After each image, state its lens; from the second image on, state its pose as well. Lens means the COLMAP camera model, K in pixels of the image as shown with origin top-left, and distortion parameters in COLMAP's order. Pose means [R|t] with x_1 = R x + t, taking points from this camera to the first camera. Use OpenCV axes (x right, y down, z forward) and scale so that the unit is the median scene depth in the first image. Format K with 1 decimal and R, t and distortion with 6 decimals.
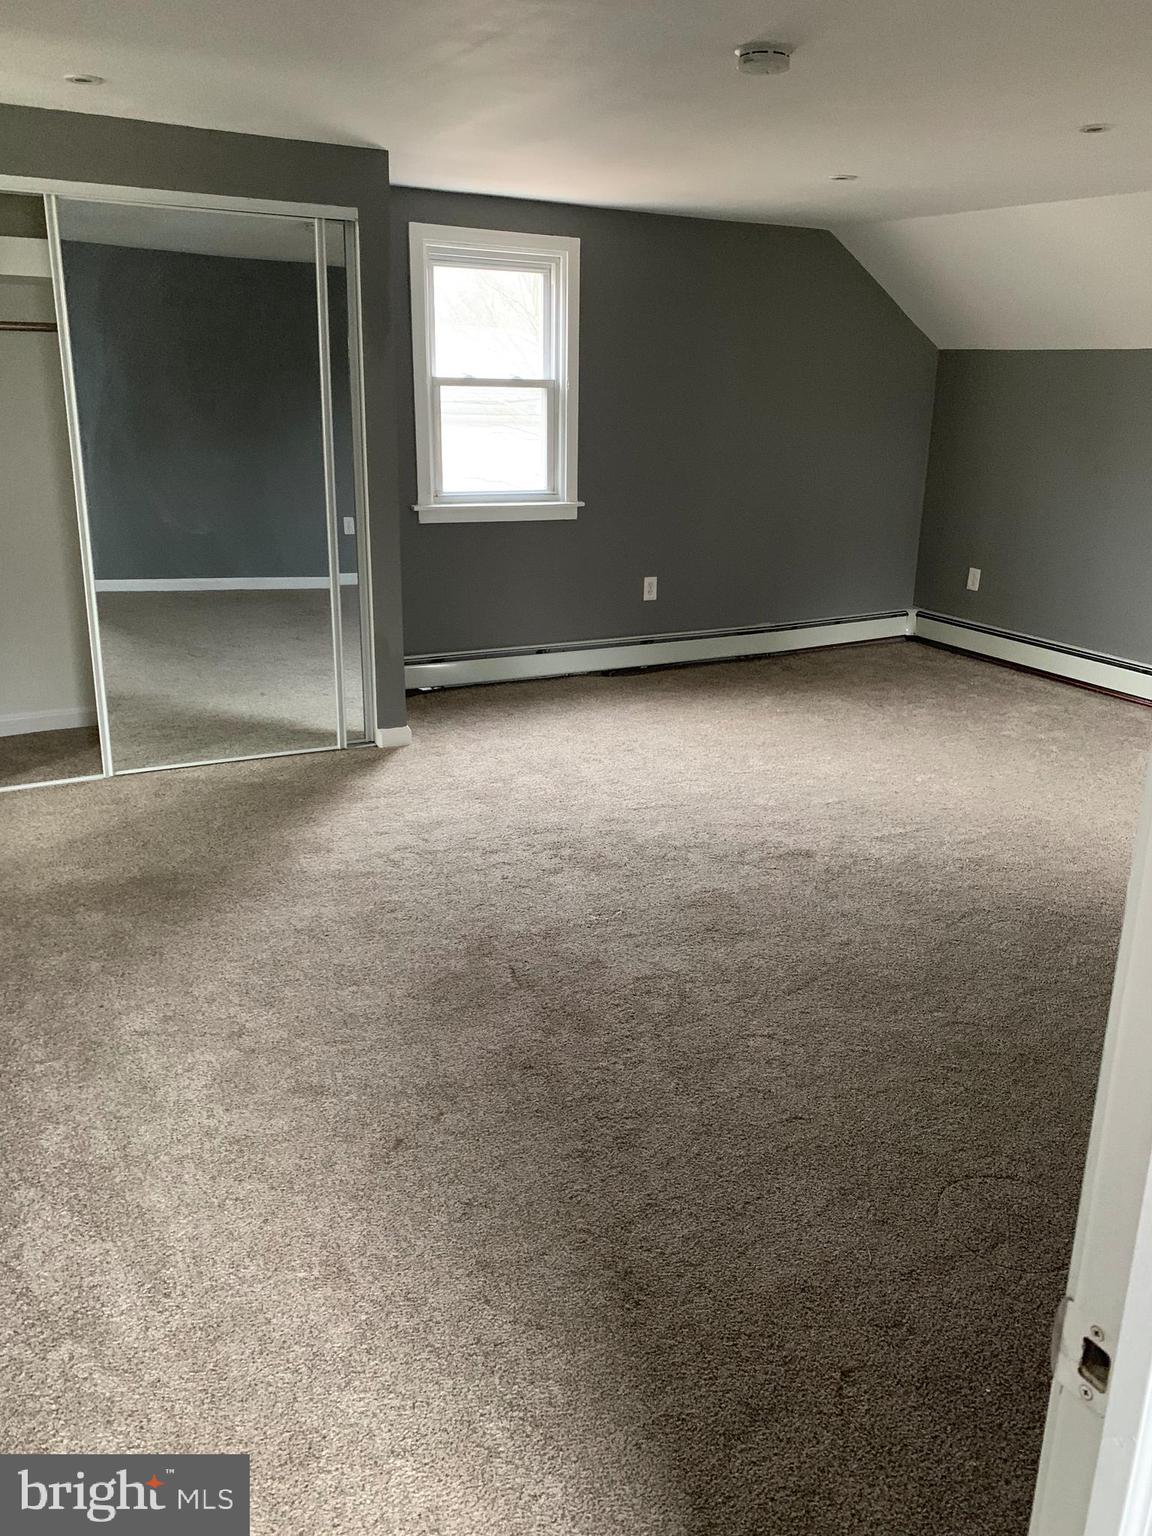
lens RADIAL K [[1208.7, 0, 574.6], [0, 1208.7, 764.2], [0, 0, 1]] dist [0.137680, -0.296283]
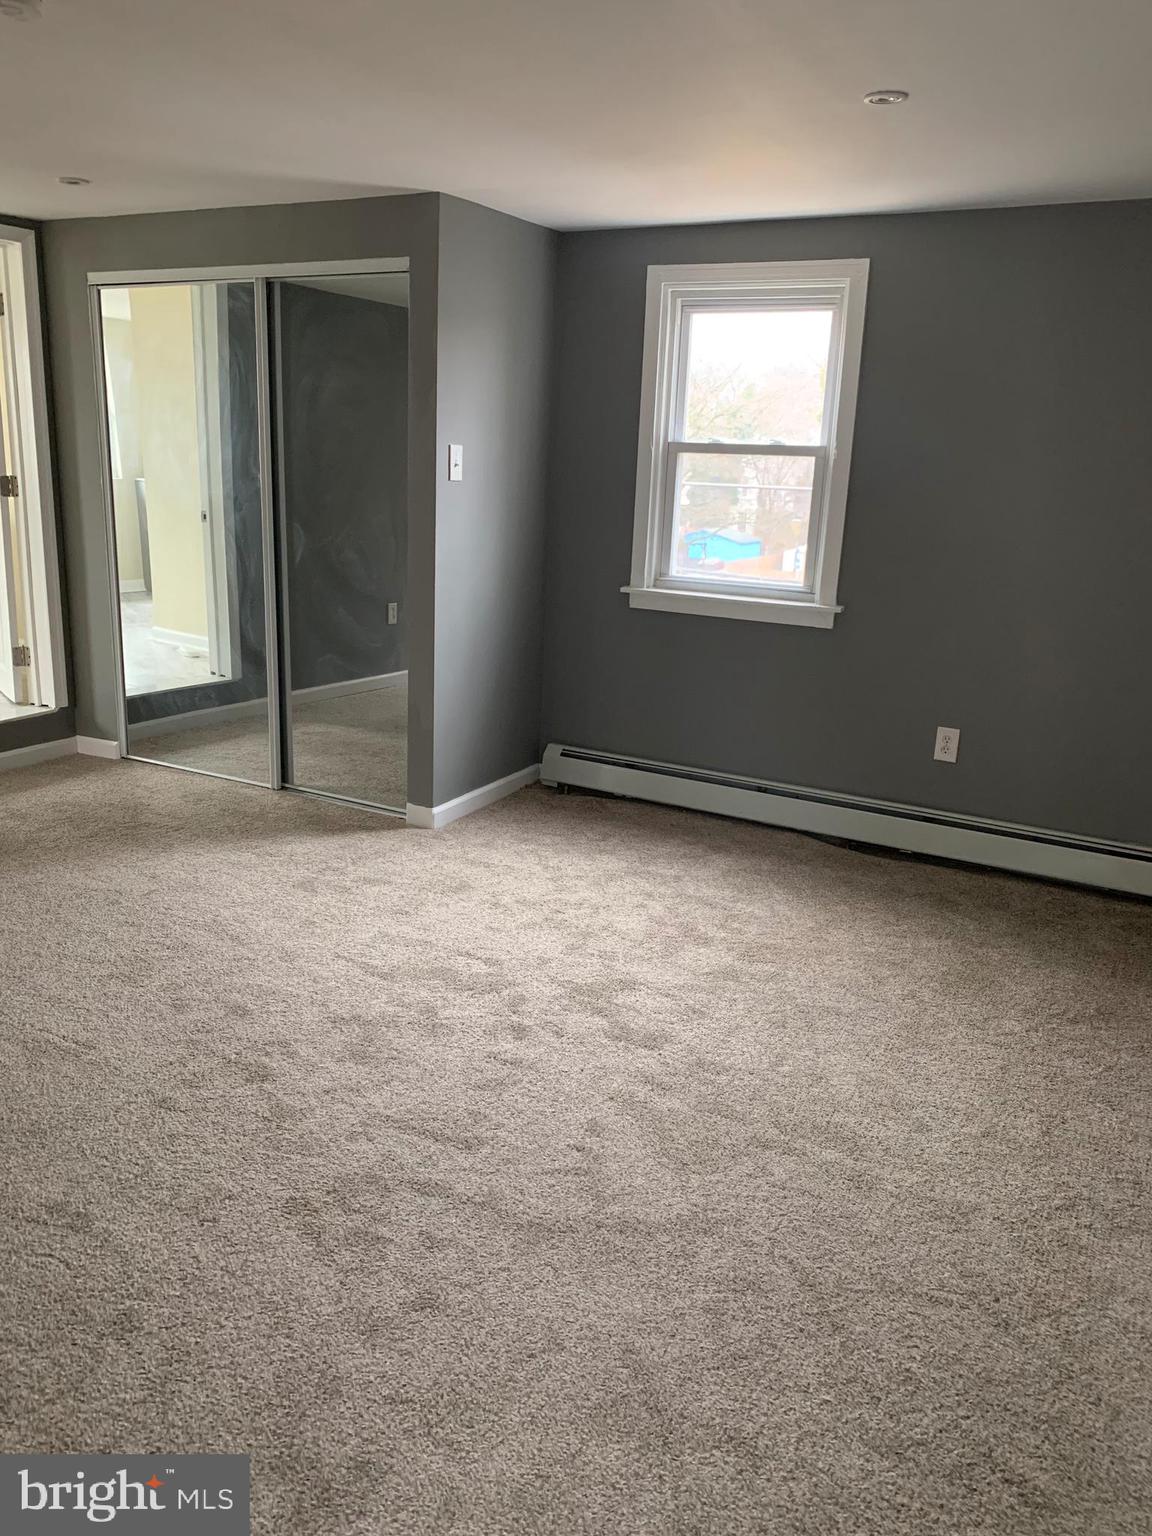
lens RADIAL K [[1183.3, 0, 575.9], [0, 1183.3, 775.9], [0, 0, 1]] dist [0.023634, -0.005628]
pose [[0.525214, 0.216694, -0.822918, 0.559213], [-0.276243, 0.958080, 0.075978, -0.133534], [0.804885, 0.187420, 0.563057, 0.506315]]
